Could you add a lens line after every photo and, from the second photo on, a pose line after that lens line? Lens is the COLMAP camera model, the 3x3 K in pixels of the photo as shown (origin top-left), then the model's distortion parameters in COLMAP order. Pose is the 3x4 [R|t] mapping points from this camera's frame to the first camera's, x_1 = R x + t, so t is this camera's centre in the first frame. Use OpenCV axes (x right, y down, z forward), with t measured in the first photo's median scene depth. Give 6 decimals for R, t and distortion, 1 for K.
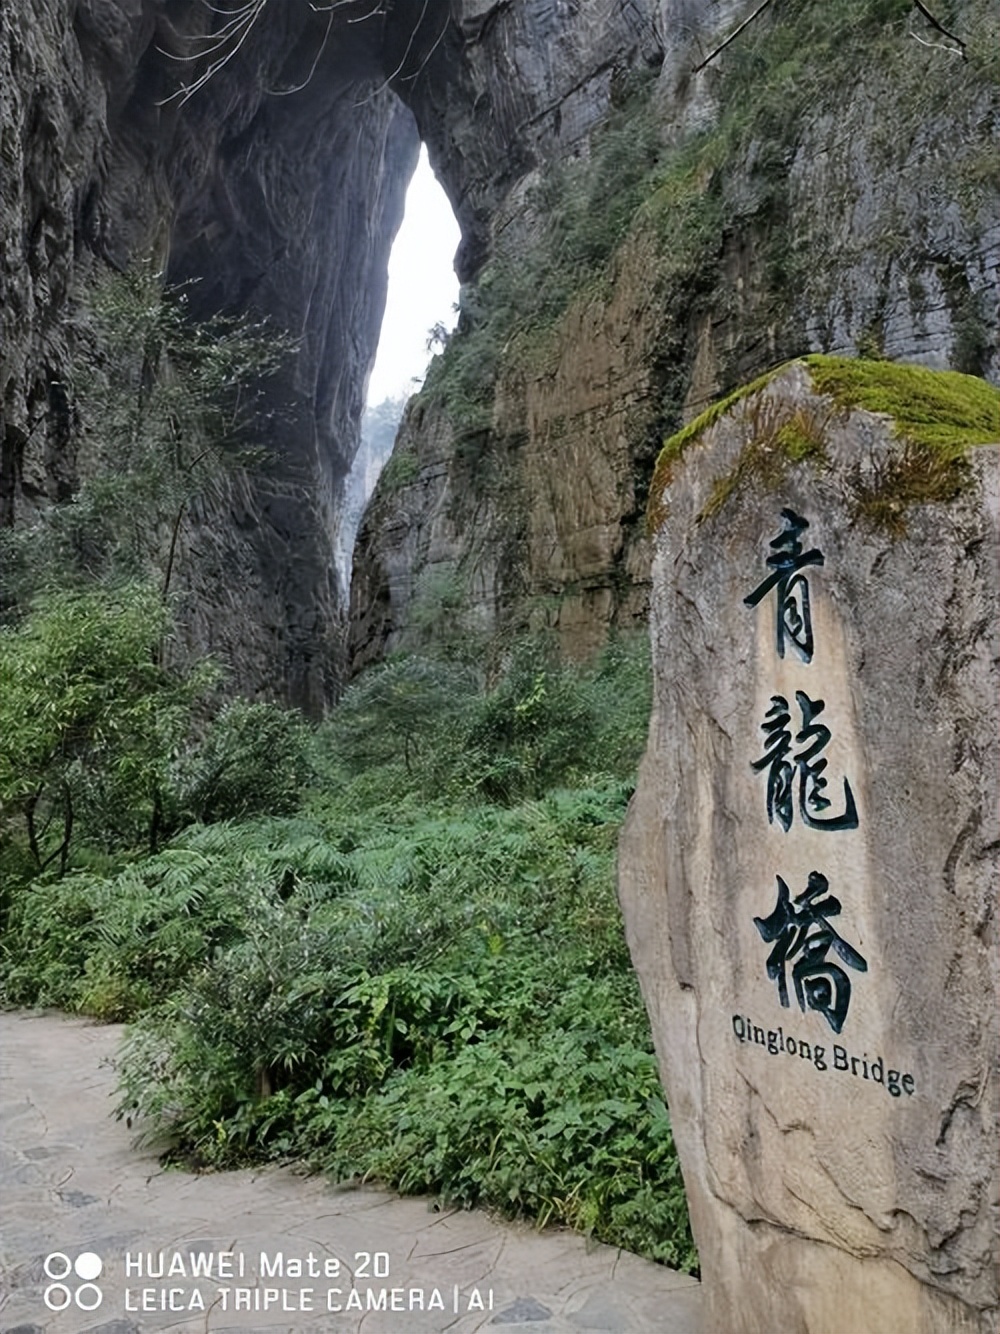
lens RADIAL K [[993.8, 0, 500.0], [0, 993.8, 667.0], [0, 0, 1]] dist [0.005583, -0.007706]
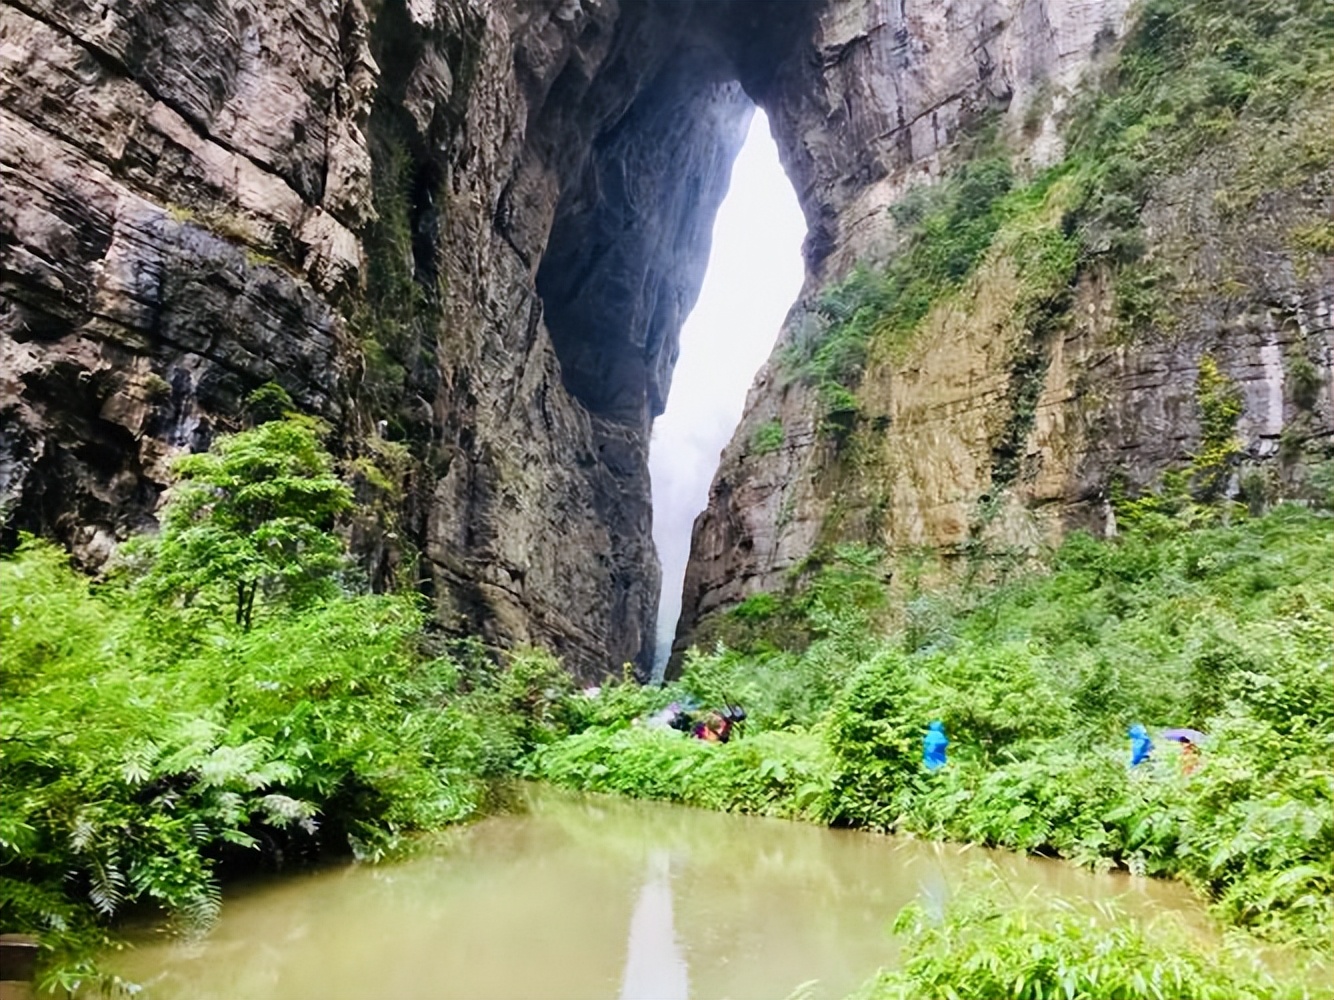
lens RADIAL K [[993.7, 0, 667.0], [0, 993.7, 500.0], [0, 0, 1]] dist [0.047806, -0.070306]
pose [[0.994458, 0.054389, -0.089977, -0.124579], [-0.062353, 0.994149, -0.088204, -0.018052], [0.084653, 0.093326, 0.992030, -0.179948]]
